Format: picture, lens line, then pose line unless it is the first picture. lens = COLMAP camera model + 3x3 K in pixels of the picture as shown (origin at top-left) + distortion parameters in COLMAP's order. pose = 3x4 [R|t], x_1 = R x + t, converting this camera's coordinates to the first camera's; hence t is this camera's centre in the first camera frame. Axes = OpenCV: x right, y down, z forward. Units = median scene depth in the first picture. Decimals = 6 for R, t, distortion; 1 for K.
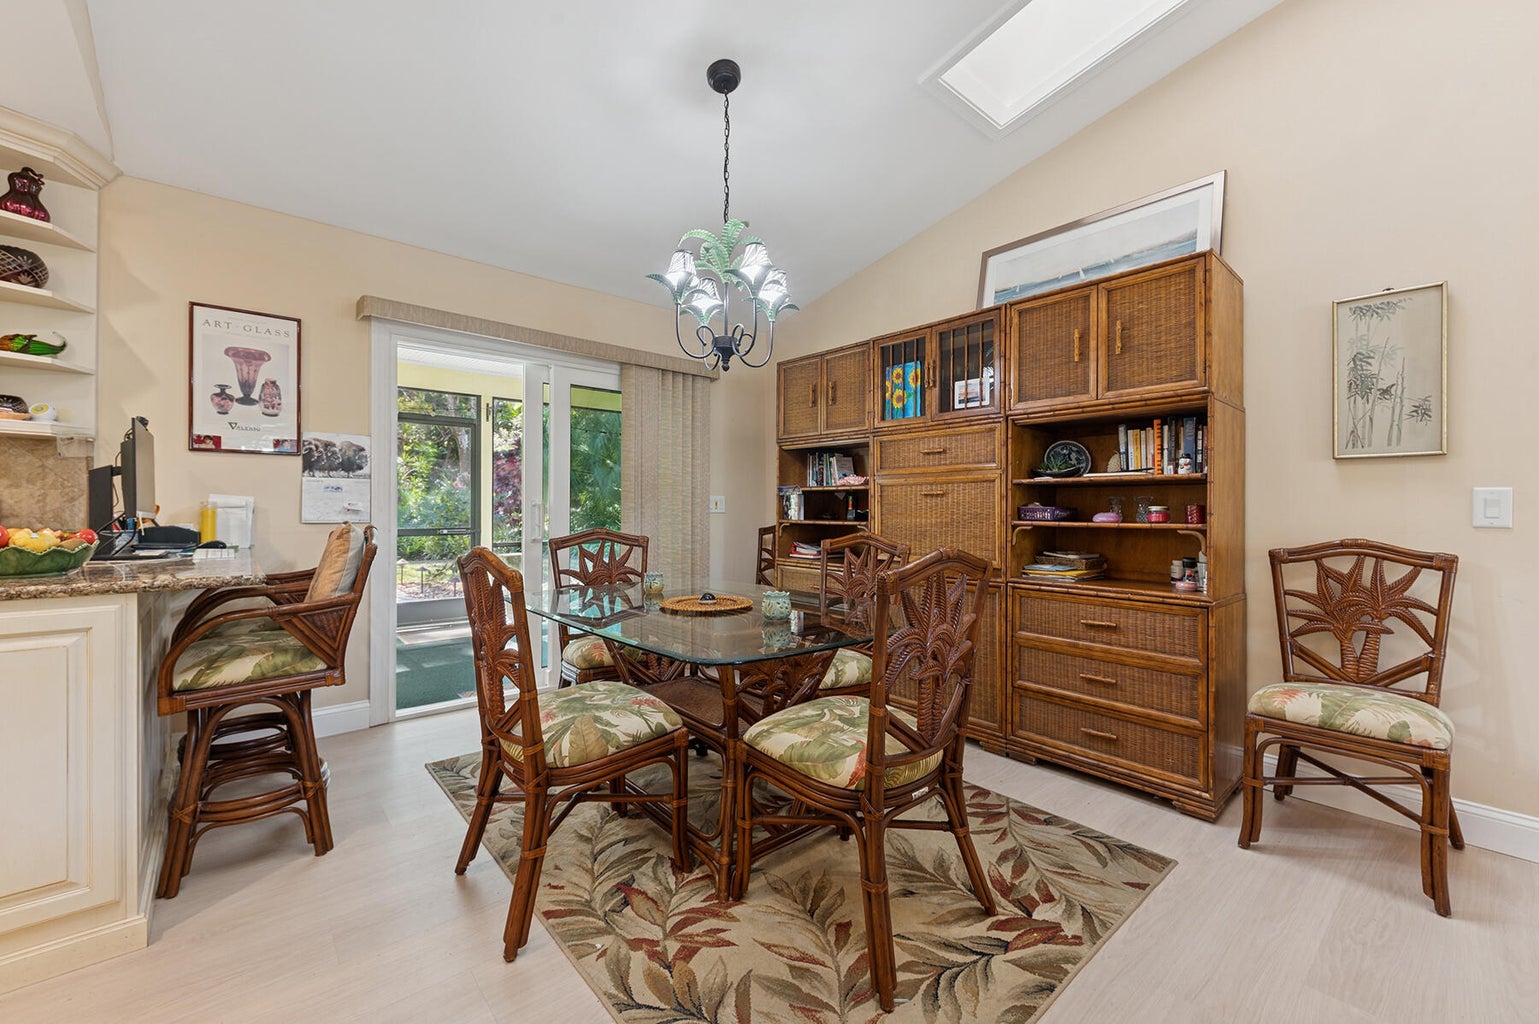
lens RADIAL K [[608.0, 0, 770.5], [0, 608.0, 508.8], [0, 0, 1]] dist [0.003464, 0.000138]
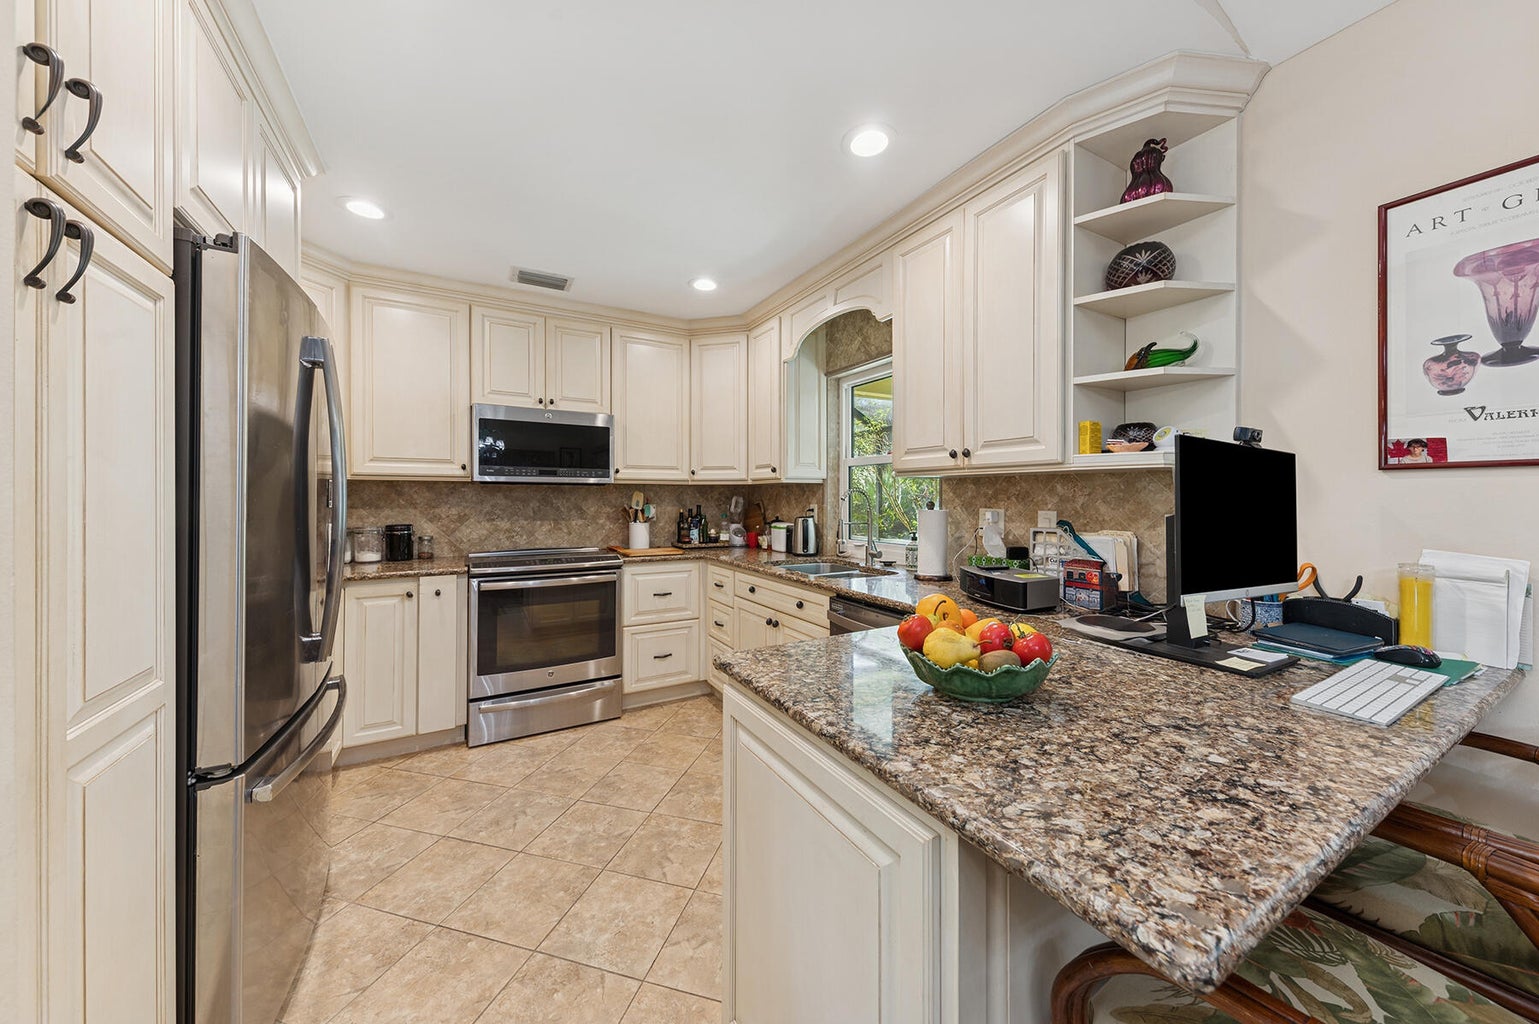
lens RADIAL K [[526.1, 0, 766.9], [0, 526.1, 491.6], [0, 0, 1]] dist [0.000548, -0.000037]
pose [[-0.194961, -0.006060, -0.980792, -0.446938], [-0.002018, 0.999981, -0.005778, -0.087840], [0.980809, 0.000853, -0.194970, 0.661177]]
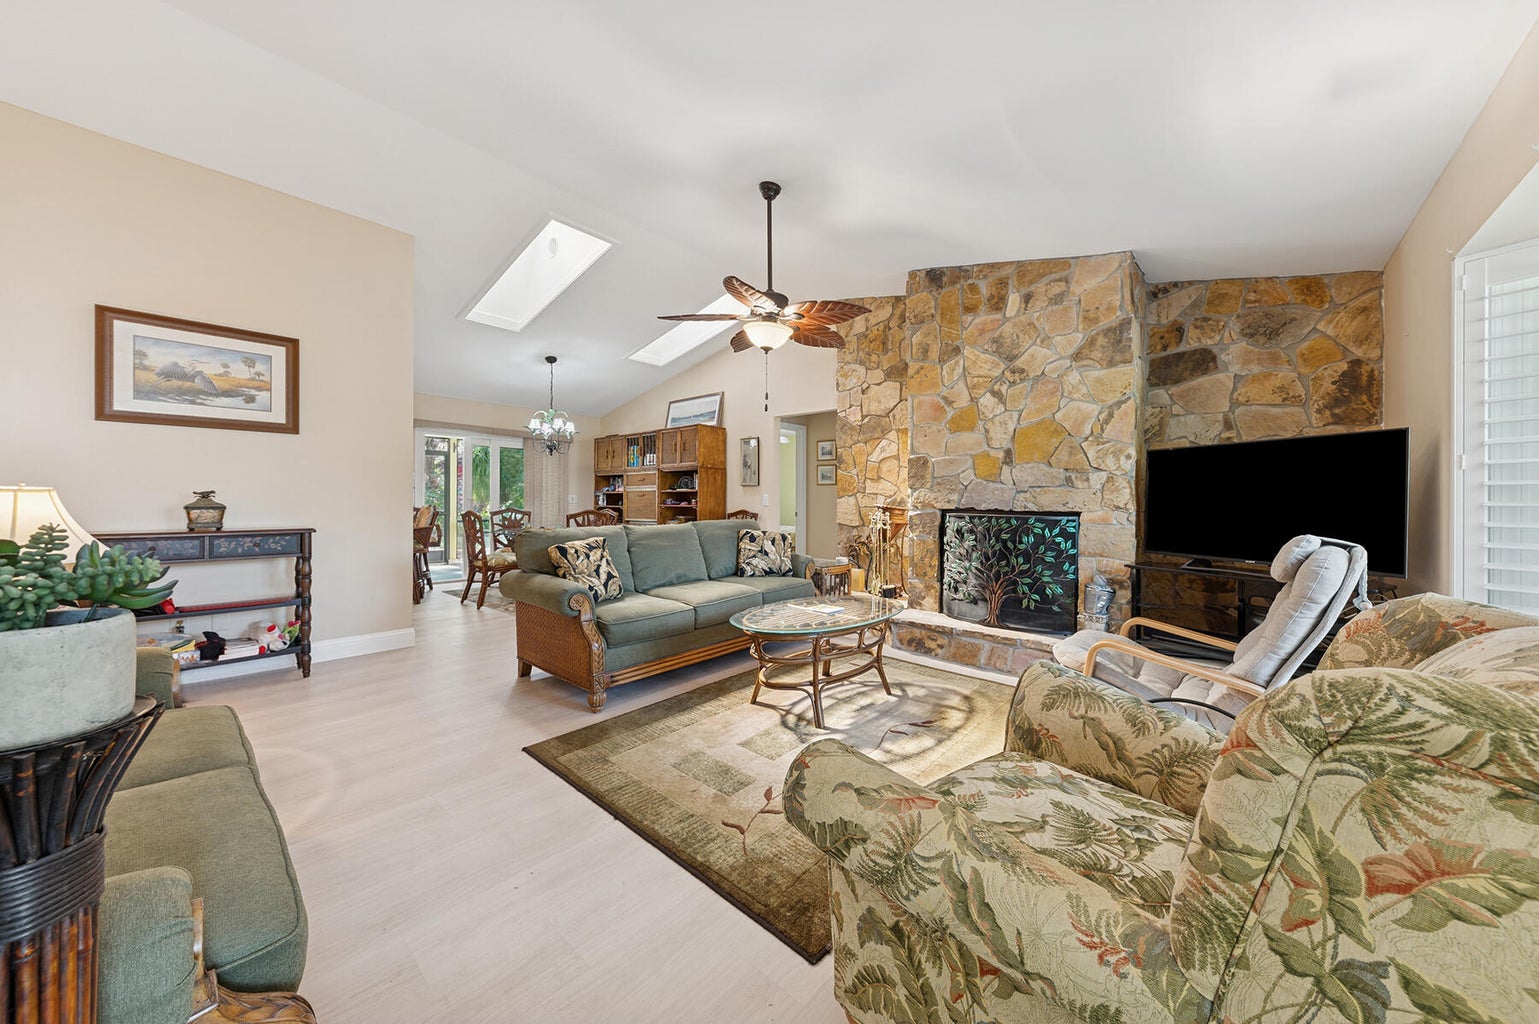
lens RADIAL K [[526.1, 0, 773.8], [0, 526.1, 502.8], [0, 0, 1]] dist [0.000548, -0.000037]
pose [[0.989907, 0.003354, 0.141677, 0.305007], [-0.002861, 0.999989, -0.003688, 0.009497], [-0.141688, 0.003245, 0.989906, -0.821027]]
